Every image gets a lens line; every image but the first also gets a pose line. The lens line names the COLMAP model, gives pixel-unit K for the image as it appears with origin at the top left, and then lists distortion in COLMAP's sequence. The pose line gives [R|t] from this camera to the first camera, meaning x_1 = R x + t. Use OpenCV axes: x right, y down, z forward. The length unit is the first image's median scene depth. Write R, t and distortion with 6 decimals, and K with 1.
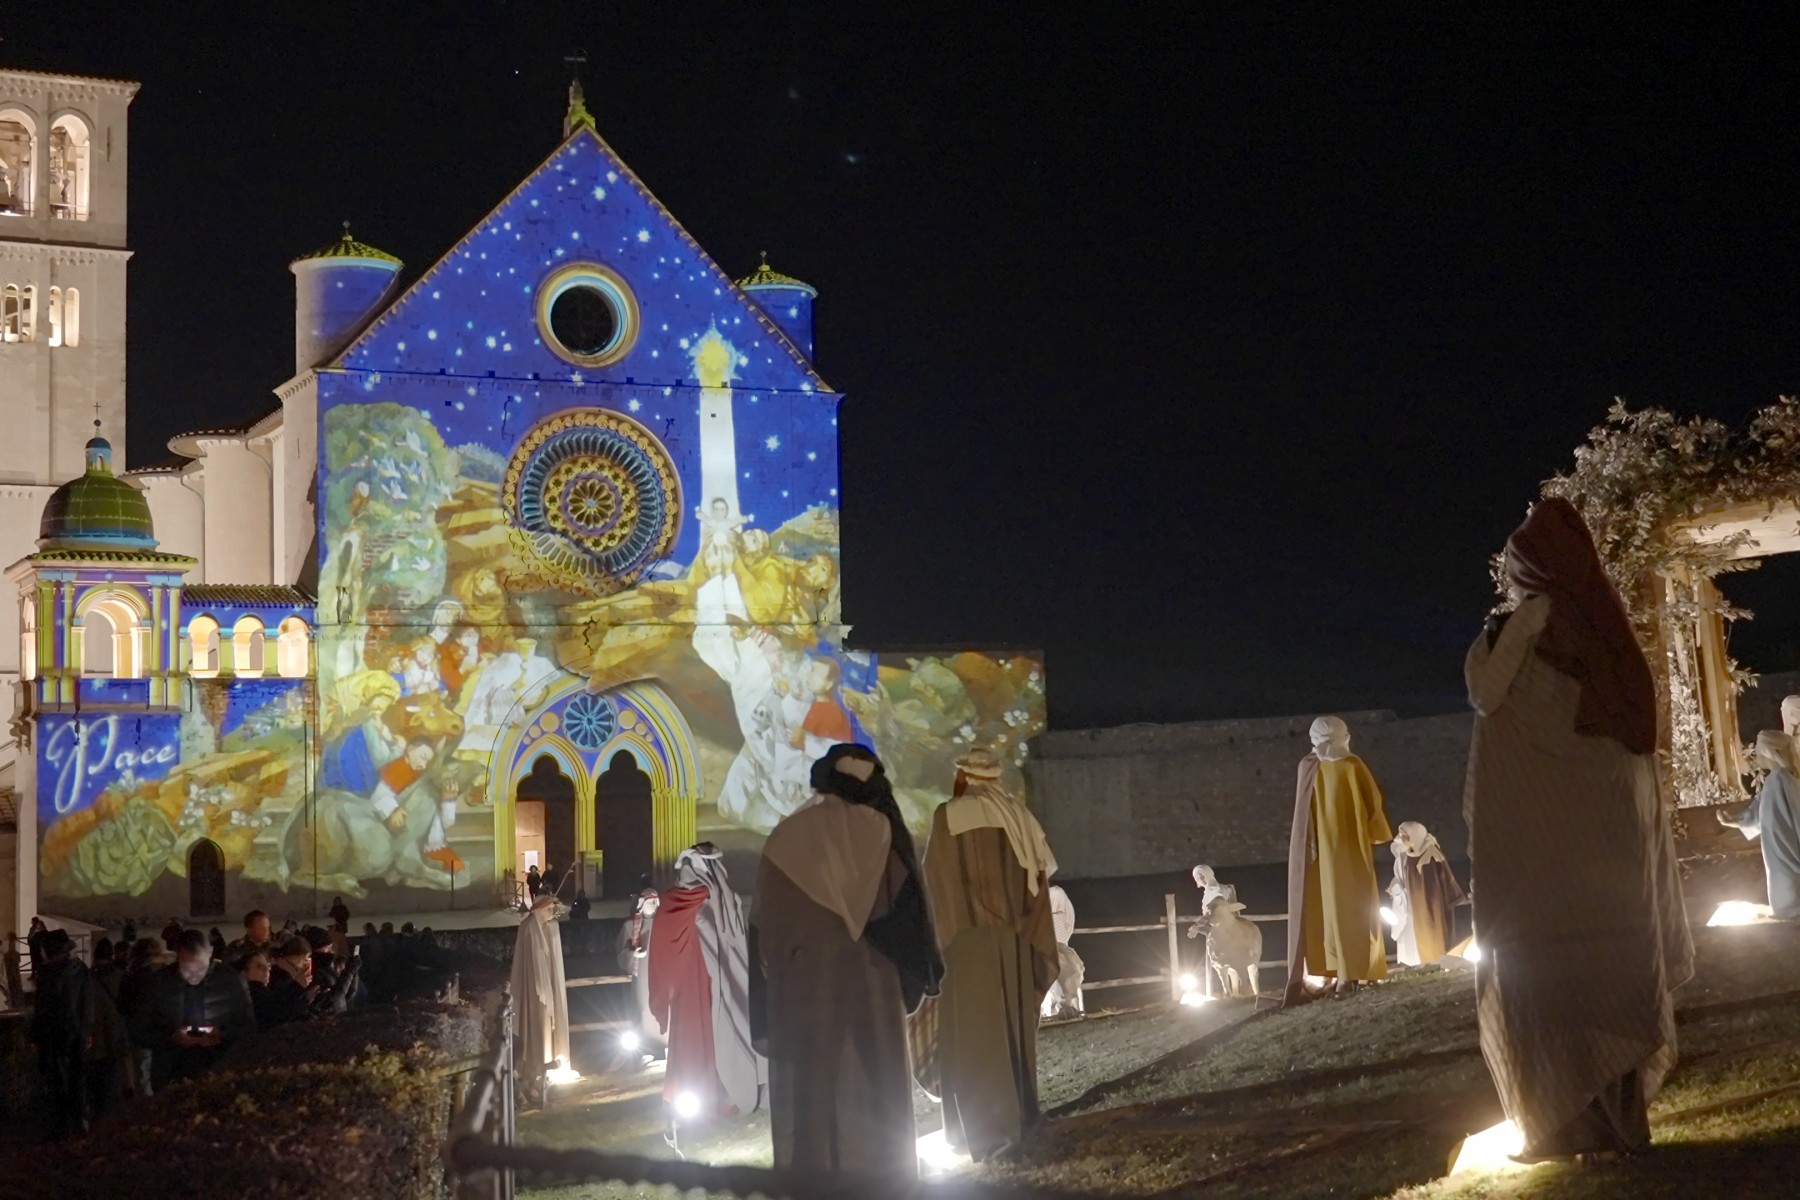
lens RADIAL K [[2131.8, 0, 722.4], [0, 2131.8, 606.9], [0, 0, 1]] dist [-0.010805, 0.000000]
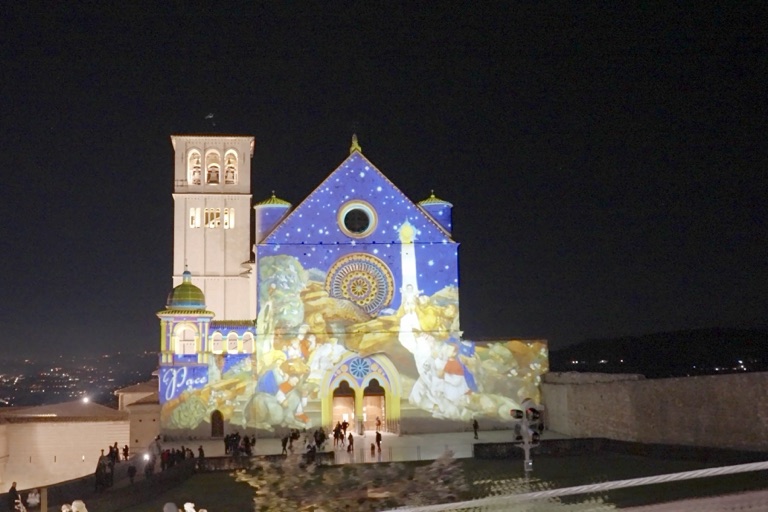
lens RADIAL K [[784.0, 0, 347.4], [0, 784.0, 263.3], [0, 0, 1]] dist [-0.008327, 0.000000]
pose [[0.949466, -0.025160, -0.312861, 0.244212], [0.014657, 0.999249, -0.035878, -0.045143], [0.313528, 0.029479, 0.949121, 0.039361]]
